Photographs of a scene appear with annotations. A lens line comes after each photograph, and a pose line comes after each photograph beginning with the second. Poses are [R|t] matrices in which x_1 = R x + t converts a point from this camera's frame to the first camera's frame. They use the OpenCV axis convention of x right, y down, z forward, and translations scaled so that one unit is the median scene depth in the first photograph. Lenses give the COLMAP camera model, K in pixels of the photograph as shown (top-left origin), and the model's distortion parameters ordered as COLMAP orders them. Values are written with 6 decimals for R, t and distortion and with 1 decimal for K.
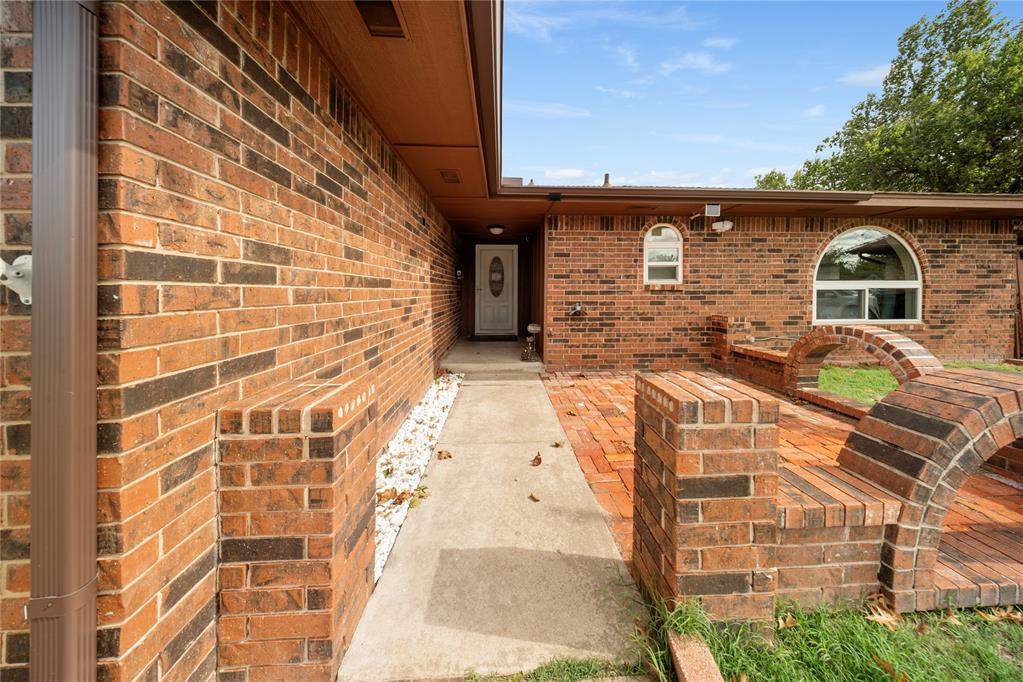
lens RADIAL K [[295.8, 0, 513.1], [0, 295.8, 276.5], [0, 0, 1]] dist [-0.000166, -0.000014]
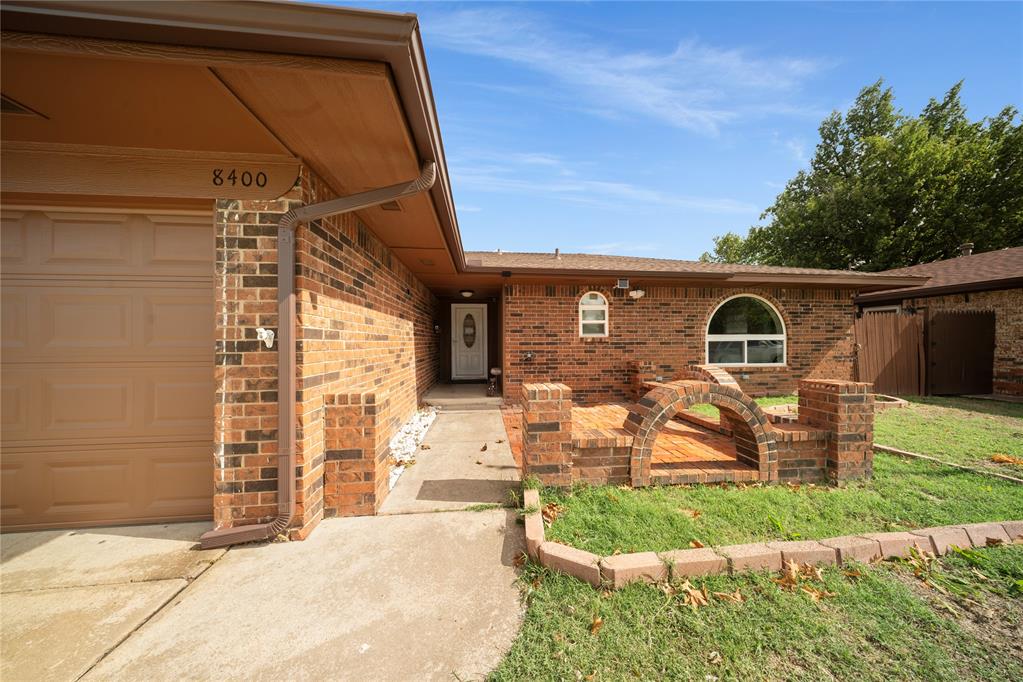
lens RADIAL K [[324.0, 0, 528.9], [0, 324.0, 339.6], [0, 0, 1]] dist [-0.001084, -0.000128]
pose [[0.996773, -0.000583, 0.080266, 0.112743], [-0.002649, 0.999190, 0.040157, -0.023367], [-0.080224, -0.040240, 0.995964, -0.466019]]
